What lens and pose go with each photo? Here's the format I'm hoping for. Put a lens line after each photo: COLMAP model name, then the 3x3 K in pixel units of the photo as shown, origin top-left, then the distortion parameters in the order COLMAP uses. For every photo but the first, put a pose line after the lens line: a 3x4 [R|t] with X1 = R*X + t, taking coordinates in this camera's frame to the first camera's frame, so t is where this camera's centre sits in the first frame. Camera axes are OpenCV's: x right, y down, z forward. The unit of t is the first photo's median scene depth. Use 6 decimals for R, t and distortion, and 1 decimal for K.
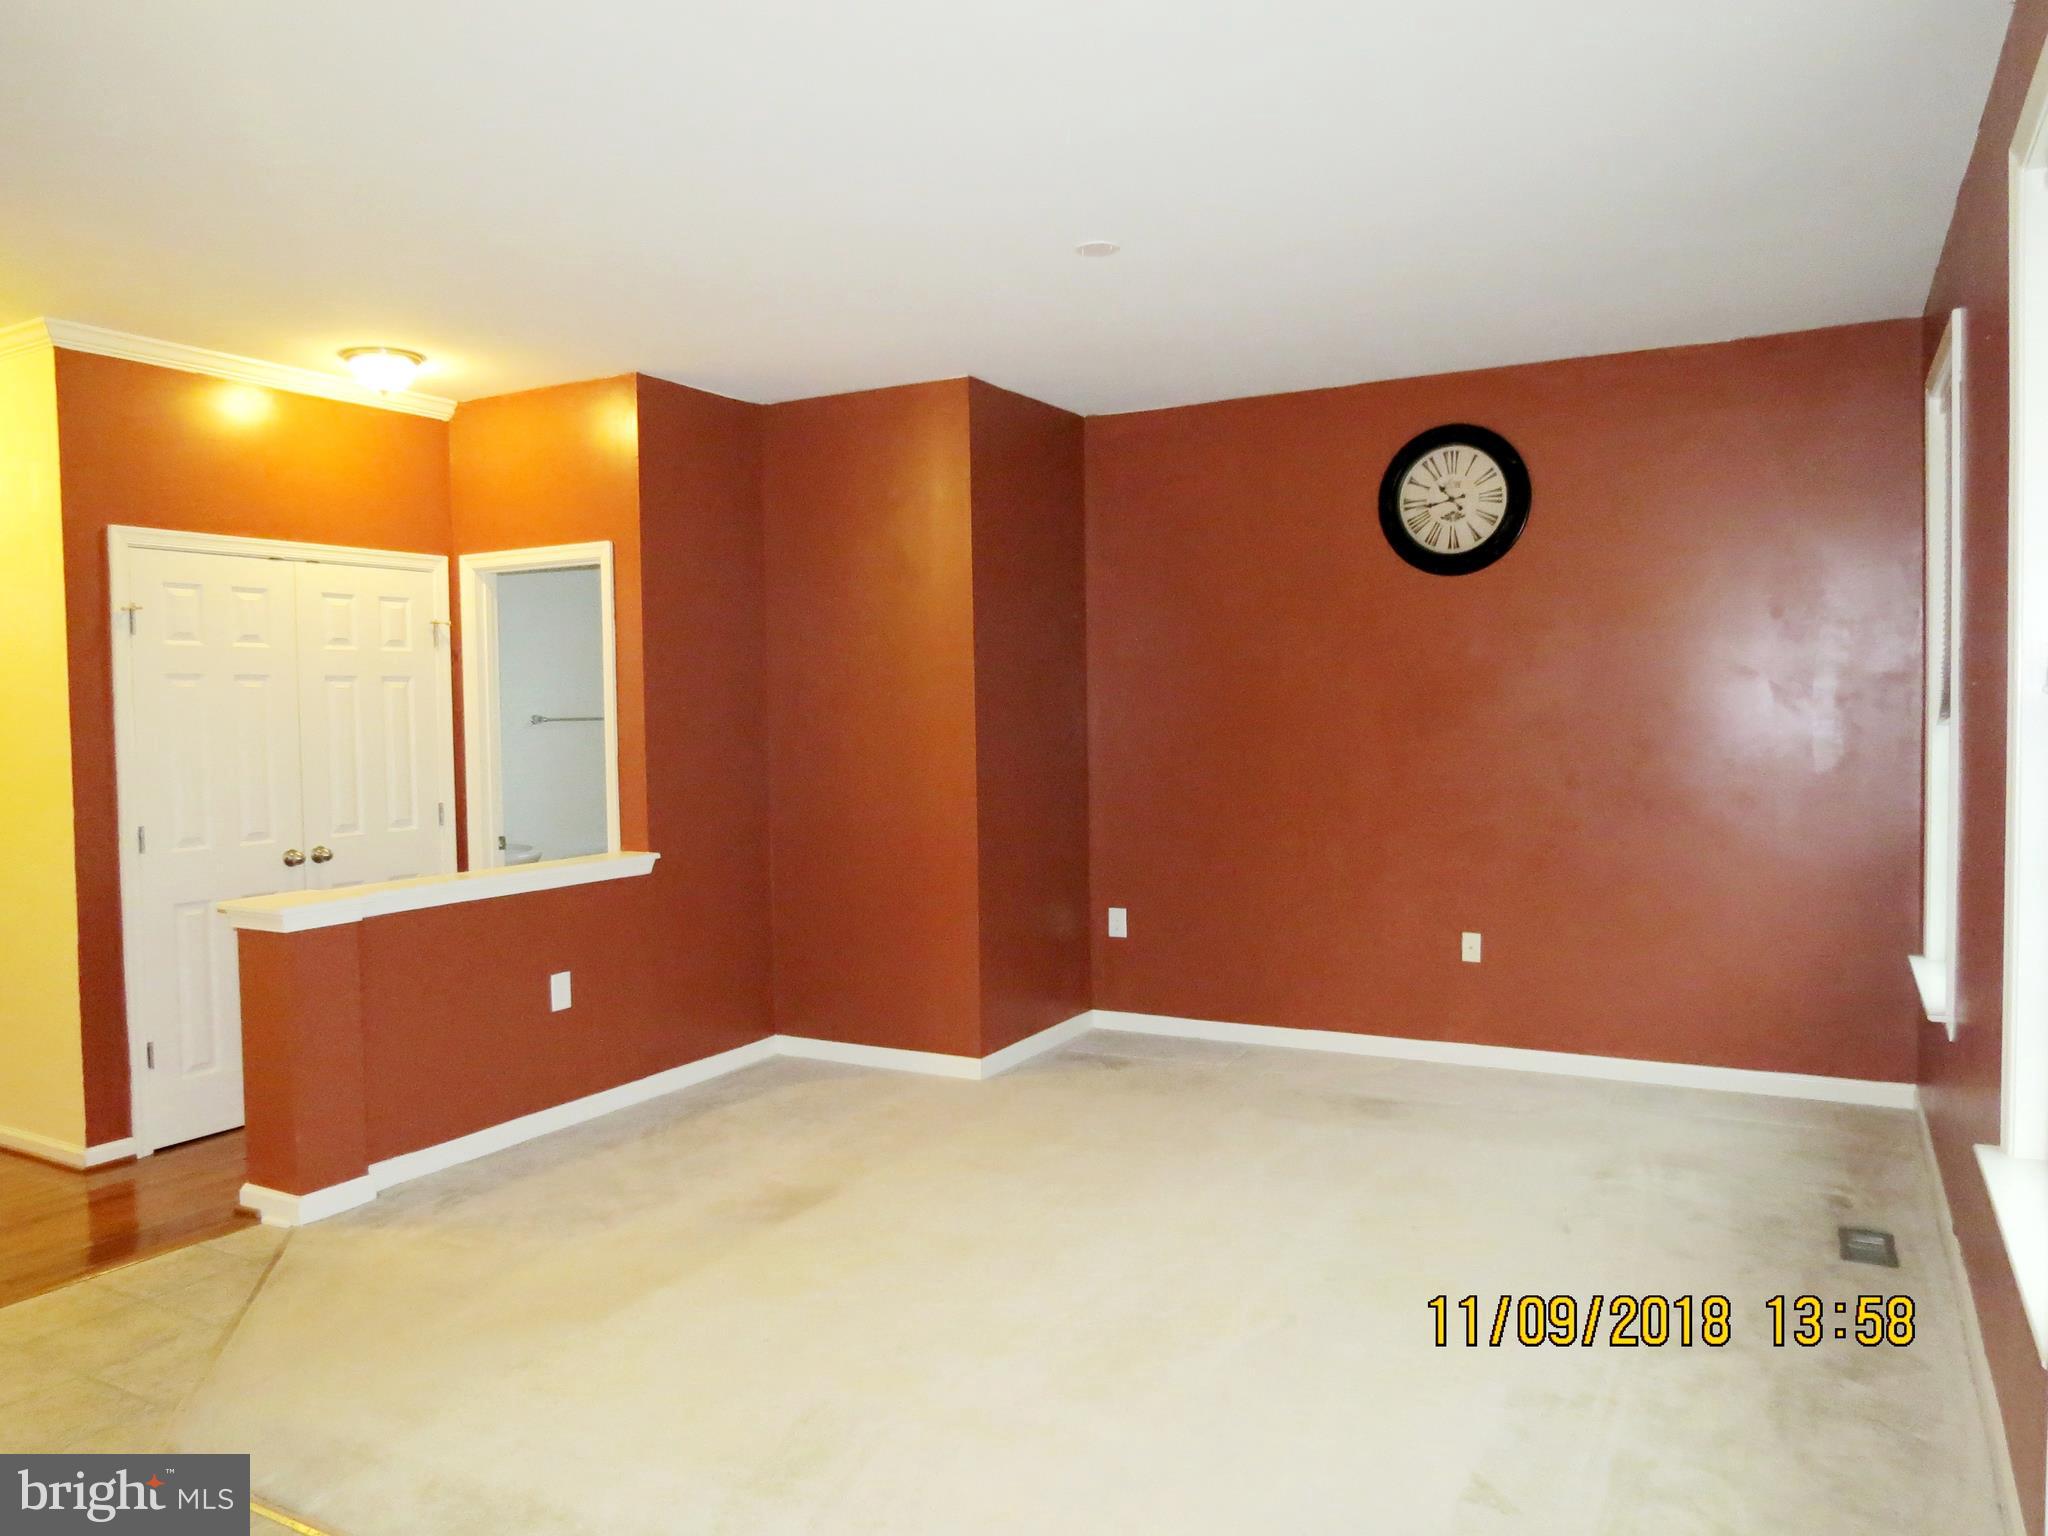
lens RADIAL K [[1452.1, 0, 1030.7], [0, 1452.1, 766.3], [0, 0, 1]] dist [-0.029069, 0.005844]
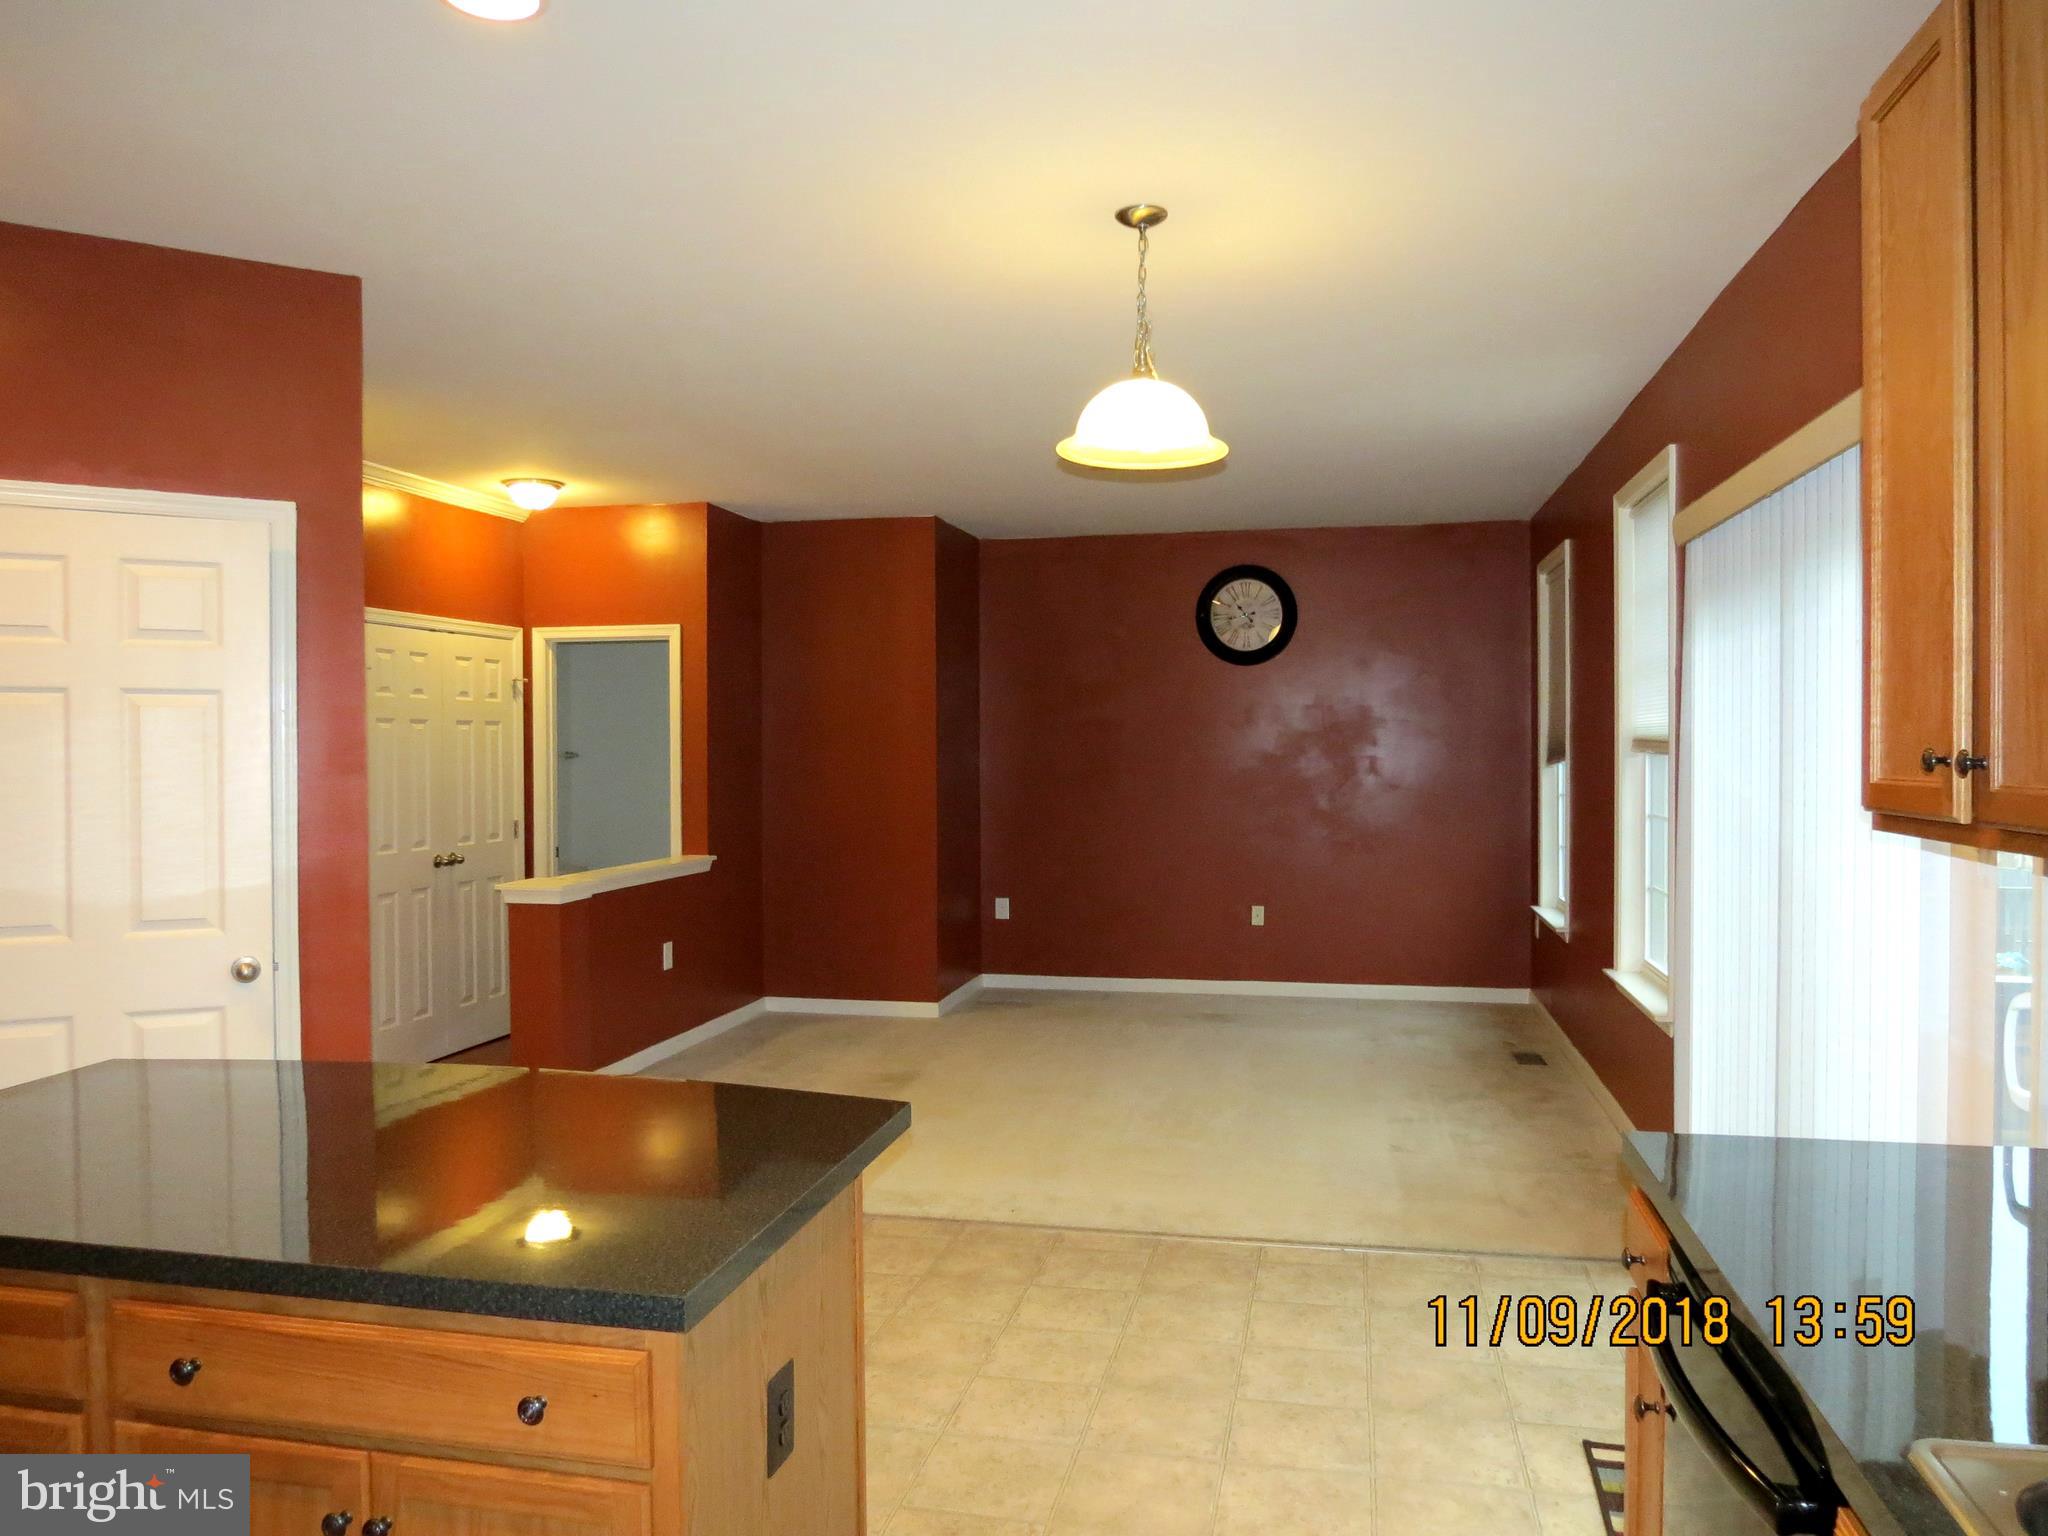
lens RADIAL K [[1452.1, 0, 1029.0], [0, 1452.1, 764.5], [0, 0, 1]] dist [-0.029069, 0.005844]
pose [[0.959013, 0.007687, 0.283258, -0.349918], [0.001526, 0.999477, -0.032289, 0.018511], [-0.283358, 0.031398, 0.958500, -0.370779]]
